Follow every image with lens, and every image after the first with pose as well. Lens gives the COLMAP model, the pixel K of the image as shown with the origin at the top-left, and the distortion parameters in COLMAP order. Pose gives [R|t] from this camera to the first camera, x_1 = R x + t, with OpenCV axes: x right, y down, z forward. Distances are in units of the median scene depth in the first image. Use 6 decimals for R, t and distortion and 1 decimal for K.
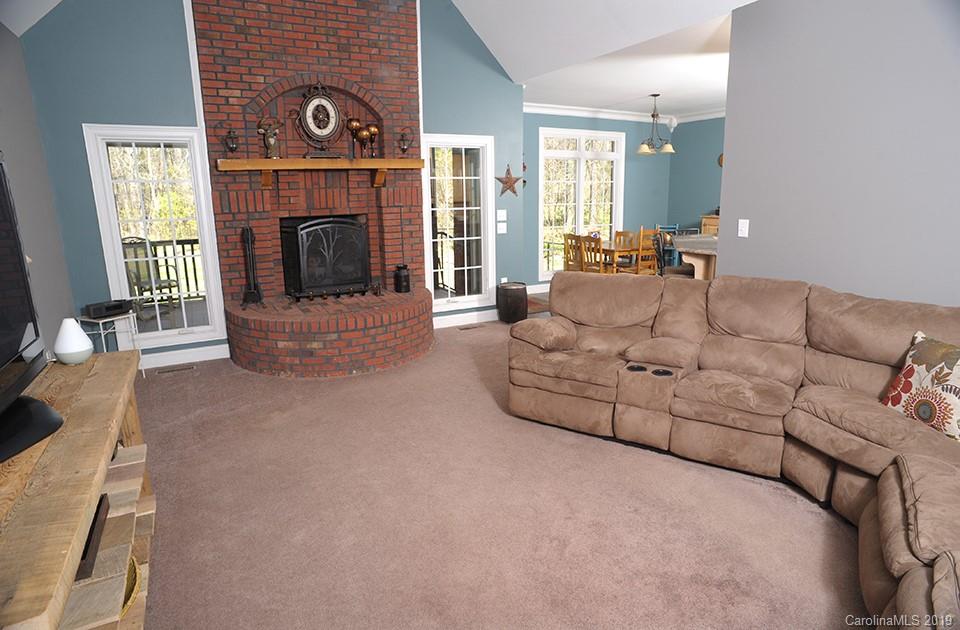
lens RADIAL K [[542.1, 0, 483.0], [0, 542.1, 316.0], [0, 0, 1]] dist [-0.102323, 0.067994]
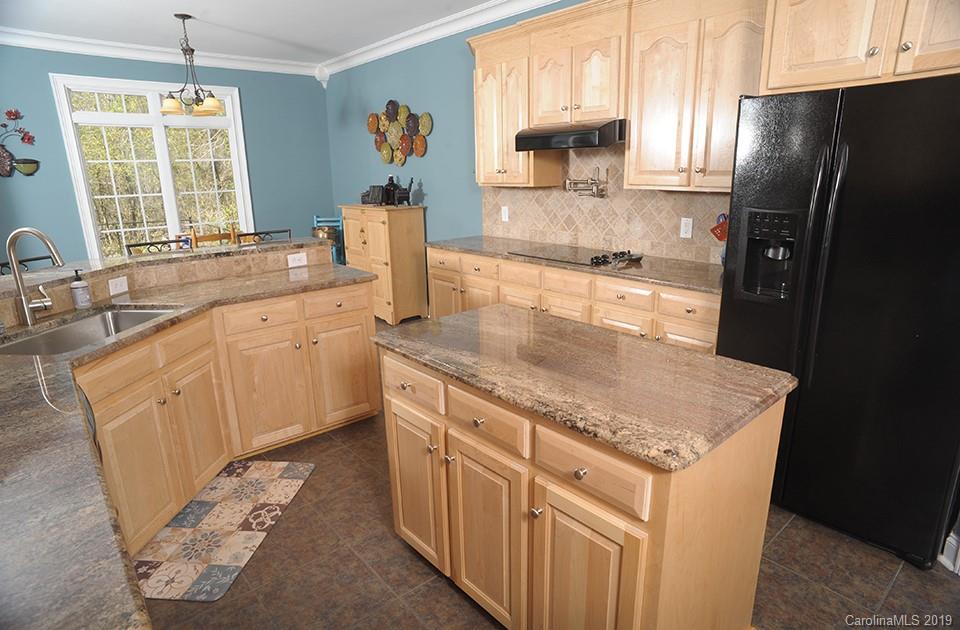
lens RADIAL K [[542.1, 0, 483.0], [0, 542.1, 316.0], [0, 0, 1]] dist [-0.102323, 0.067994]
pose [[0.974617, -0.059149, 0.215923, 0.595661], [0.049885, 0.997595, 0.048113, -0.092733], [-0.218250, -0.036121, 0.975224, 0.365522]]
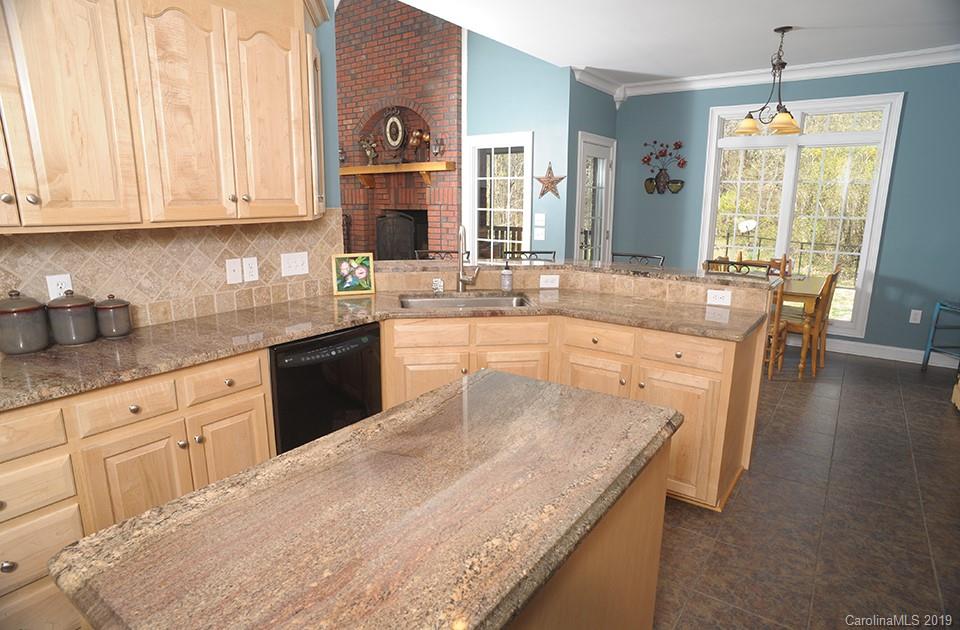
lens RADIAL K [[542.1, 0, 483.0], [0, 542.1, 316.0], [0, 0, 1]] dist [-0.102323, 0.067994]
pose [[0.441595, 0.210621, -0.872143, 0.863324], [-0.207597, 0.969664, 0.129059, -0.137273], [0.872868, 0.124062, 0.471922, 0.557766]]
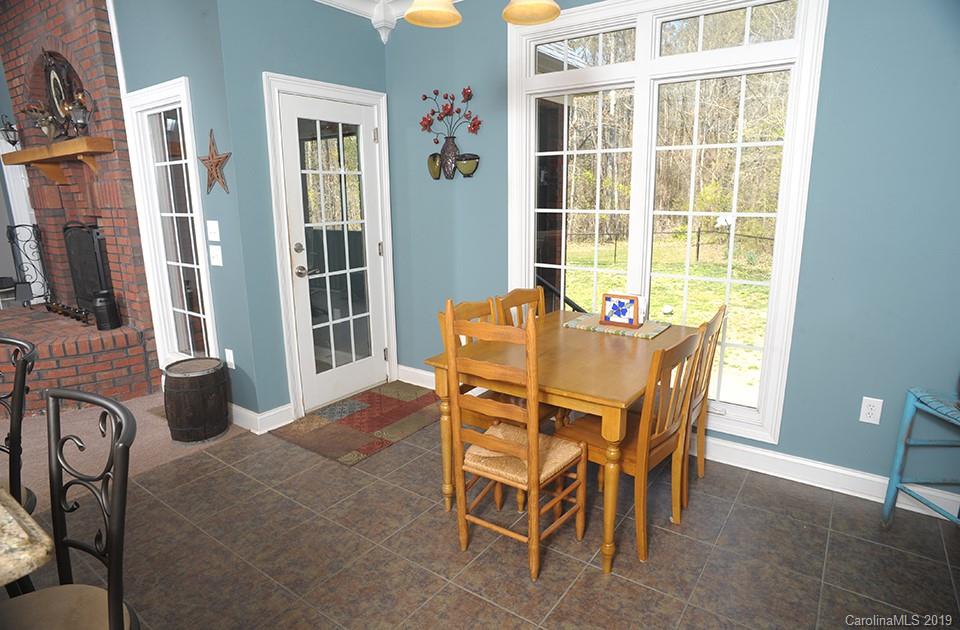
lens RADIAL K [[542.3, 0, 492.4], [0, 542.3, 317.1], [0, 0, 1]] dist [-0.100628, 0.088669]
pose [[0.445826, 0.209089, -0.870357, 0.659604], [-0.188980, 0.972405, 0.136803, -0.243482], [0.874943, 0.103490, 0.473037, 1.078707]]
